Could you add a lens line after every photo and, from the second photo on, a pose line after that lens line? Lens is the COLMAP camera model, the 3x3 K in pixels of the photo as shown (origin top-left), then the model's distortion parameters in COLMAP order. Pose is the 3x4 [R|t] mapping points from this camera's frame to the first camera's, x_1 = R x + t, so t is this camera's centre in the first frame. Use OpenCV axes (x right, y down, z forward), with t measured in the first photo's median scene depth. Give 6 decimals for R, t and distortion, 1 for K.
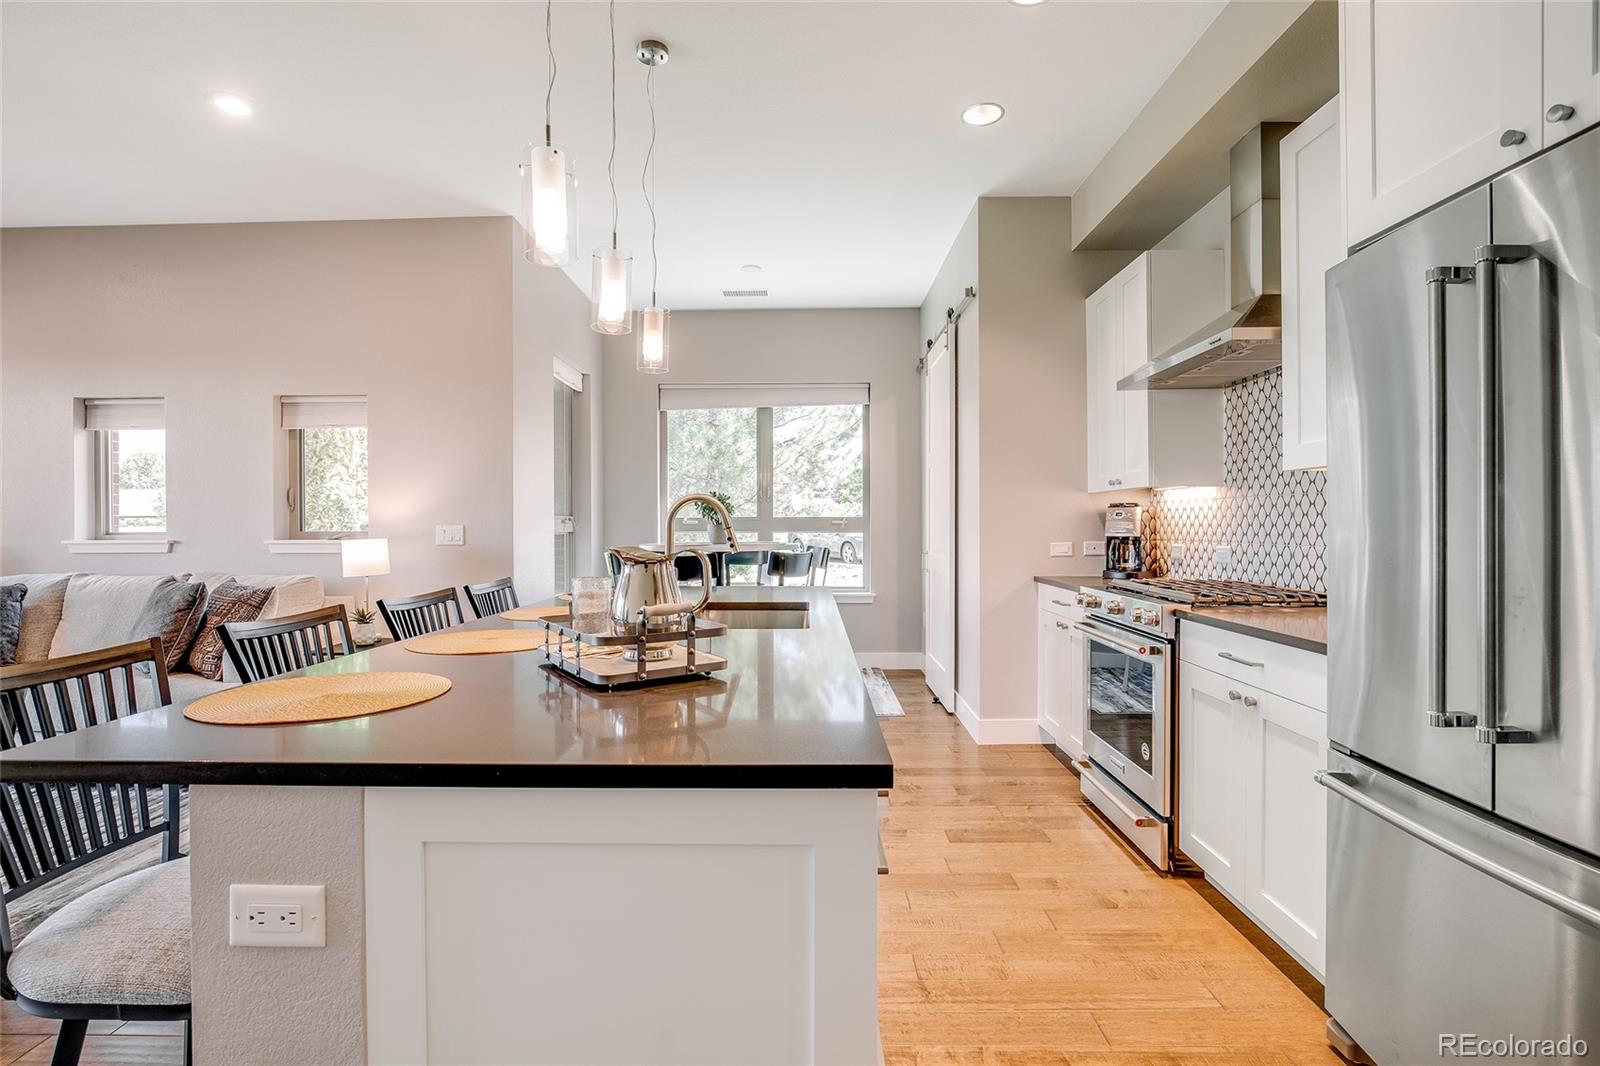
lens RADIAL K [[756.2, 0, 806.5], [0, 756.2, 527.7], [0, 0, 1]] dist [-0.022822, 0.005317]
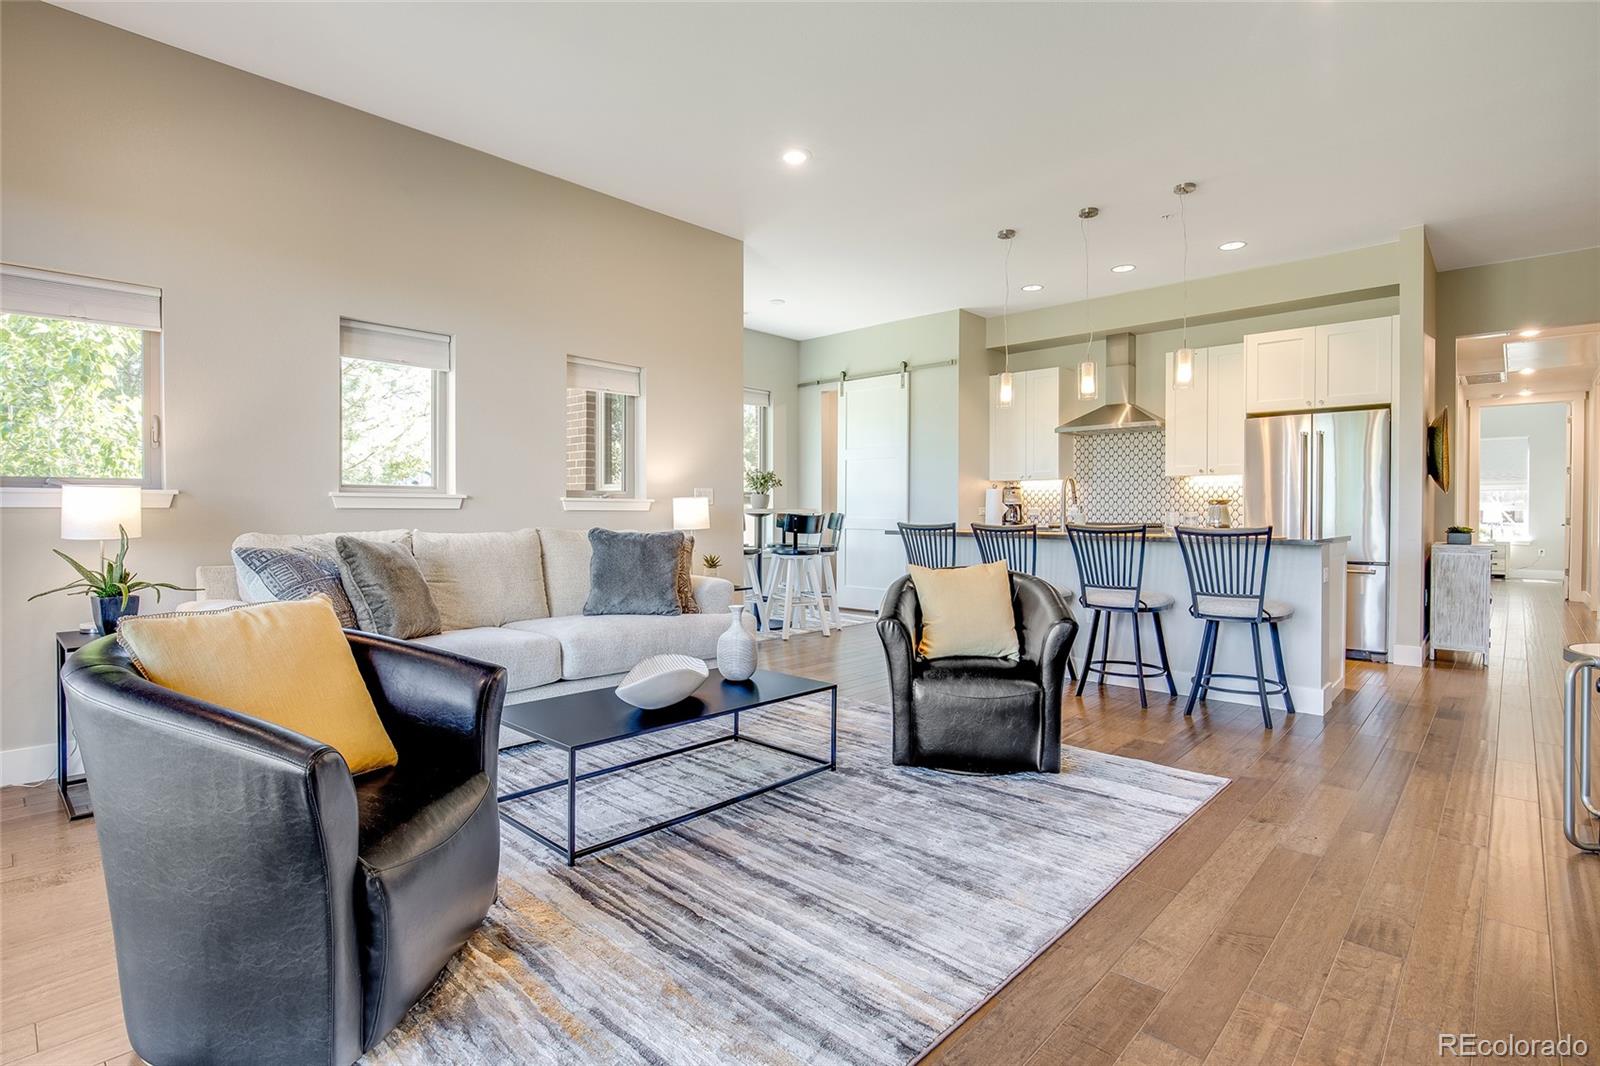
lens RADIAL K [[769.5, 0, 798.8], [0, 769.5, 526.4], [0, 0, 1]] dist [-0.022244, -0.000291]
pose [[0.669018, -0.006614, 0.743217, -1.419642], [-0.003767, 0.999917, 0.012290, 0.046509], [-0.743236, -0.011022, 0.668938, 0.087661]]
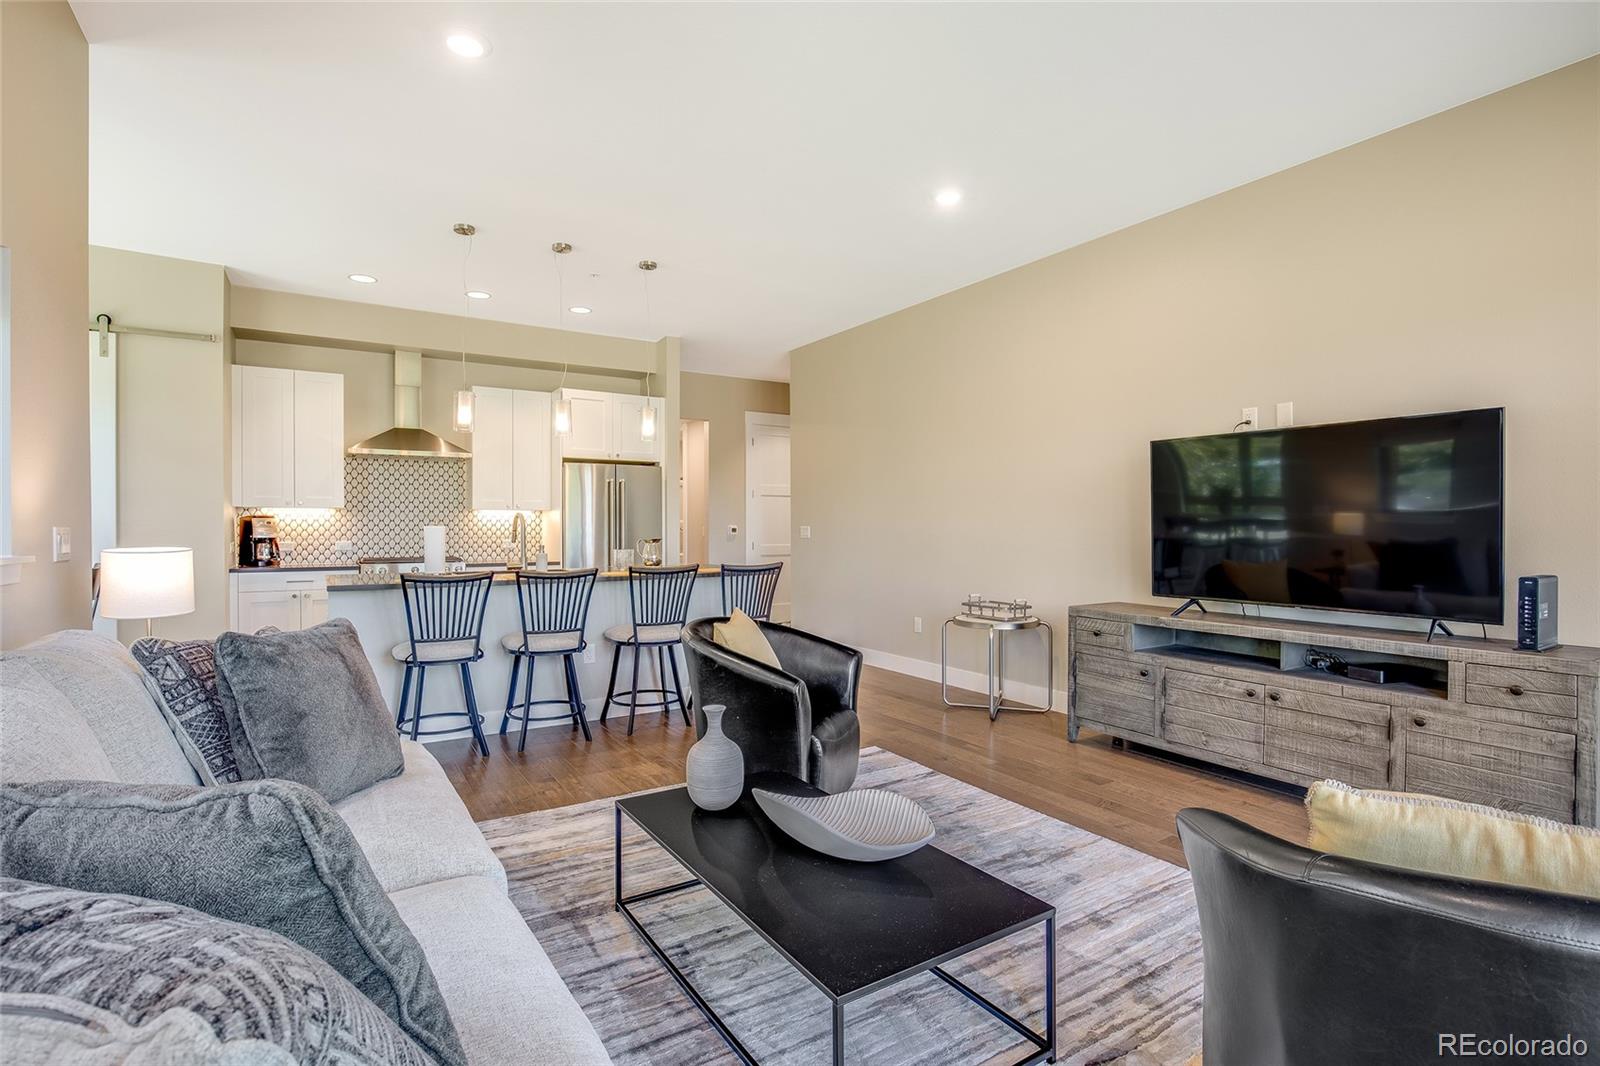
lens RADIAL K [[756.2, 0, 794.8], [0, 756.2, 519.5], [0, 0, 1]] dist [-0.022822, 0.005317]
pose [[-0.553070, 0.015641, 0.832988, -1.389058], [0.006619, 0.999875, -0.014379, 0.003930], [-0.833108, -0.002439, -0.553104, 0.950280]]
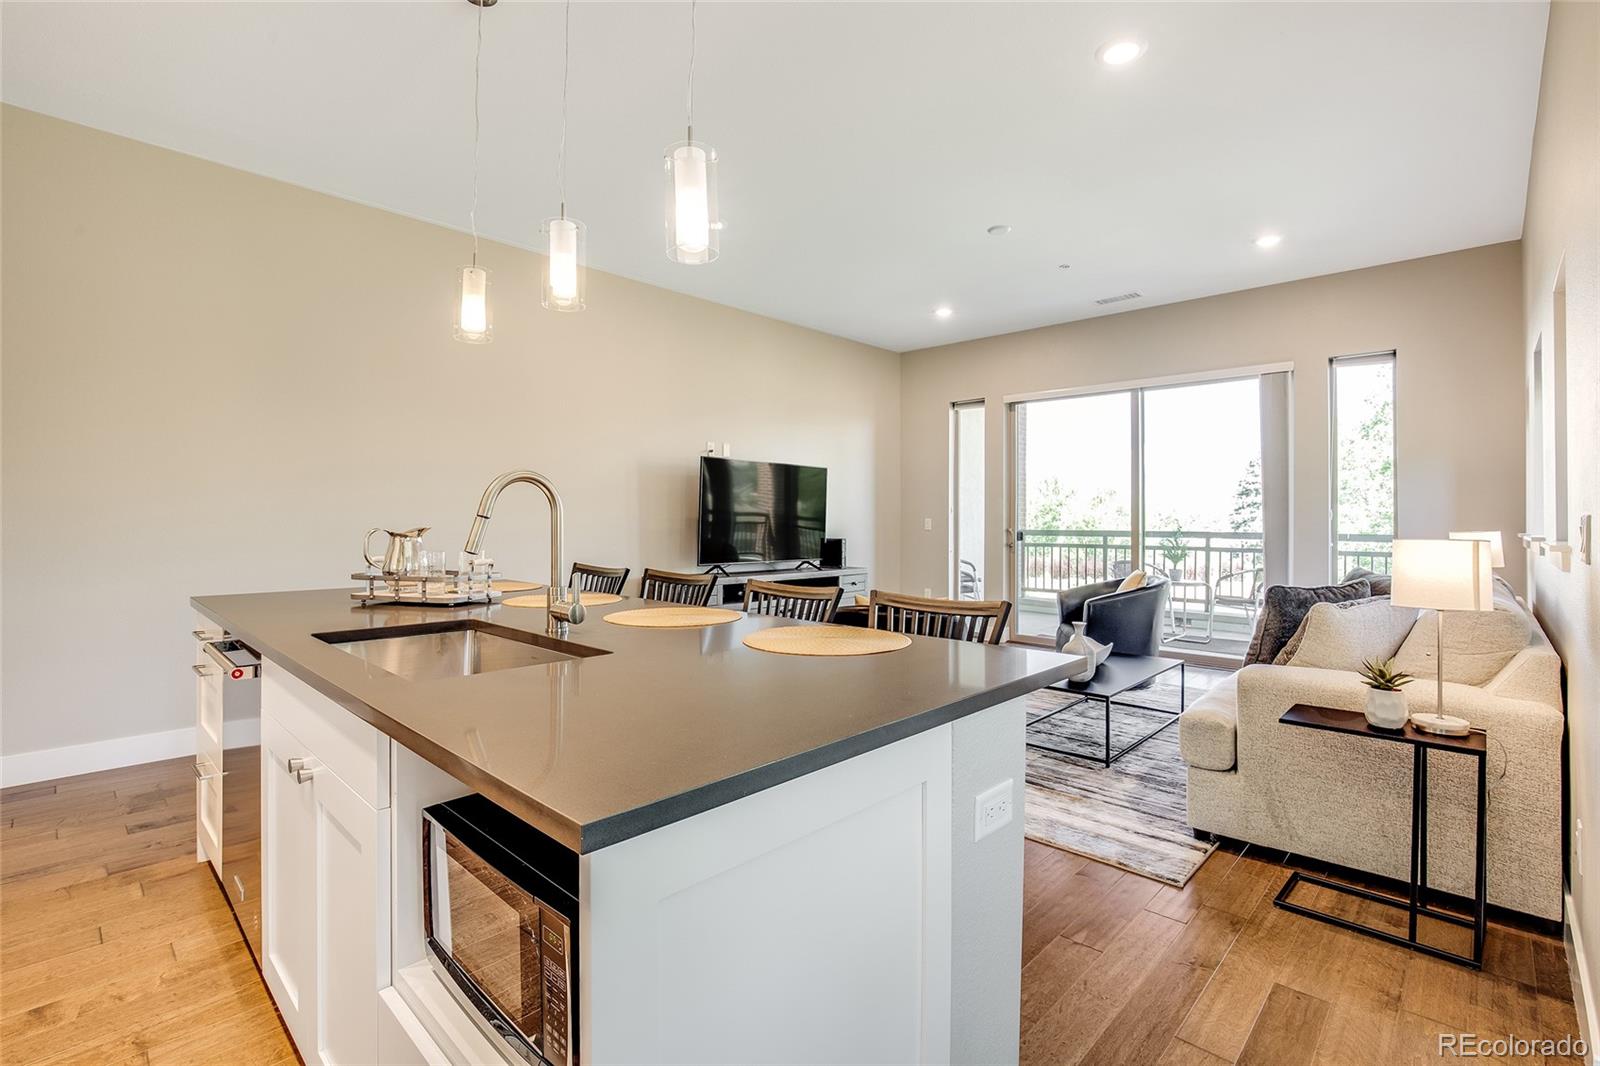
lens RADIAL K [[717.7, 0, 762.3], [0, 717.7, 537.8], [0, 0, 1]] dist [-0.000137, 0.001096]
pose [[-0.706662, 0.019908, -0.707271, 0.121830], [-0.004098, 0.999472, 0.032227, -0.004271], [0.707539, 0.025672, -0.706208, 1.055394]]
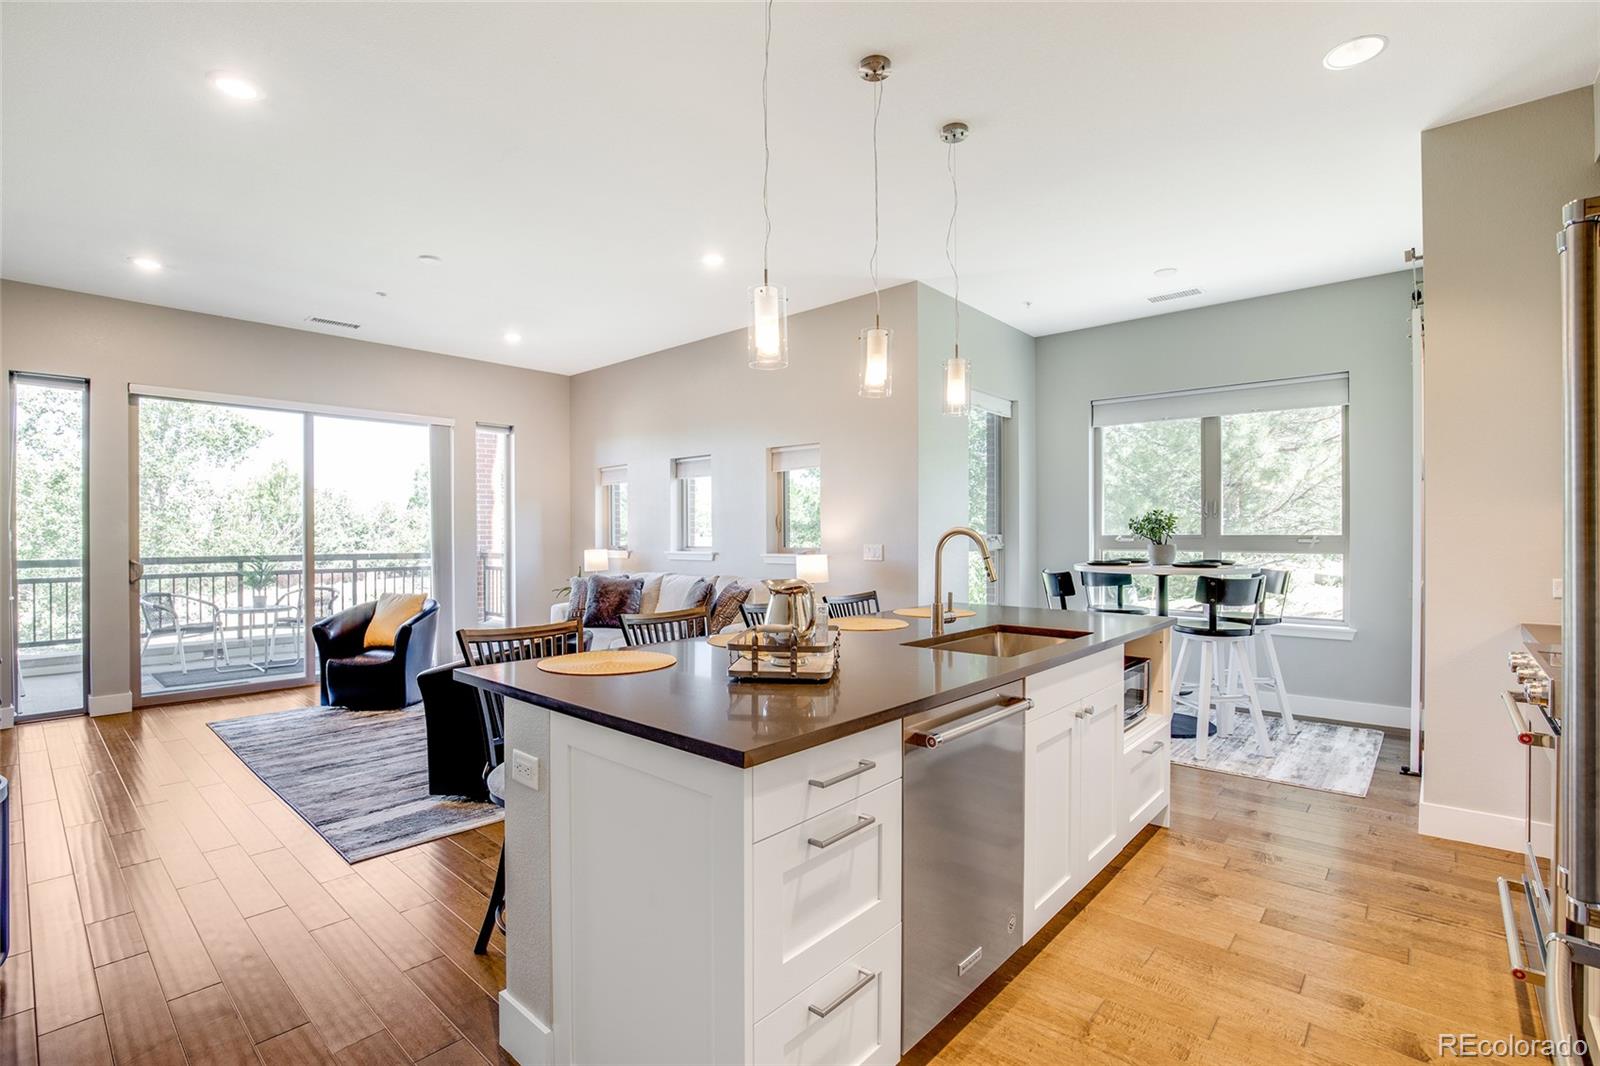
lens RADIAL K [[756.2, 0, 799.1], [0, 756.2, 527.9], [0, 0, 1]] dist [-0.022822, 0.005317]
pose [[0.754574, -0.002797, -0.656209, 0.267037], [-0.003271, 0.999962, -0.008023, -0.021927], [0.656207, 0.008200, 0.754537, -0.003633]]
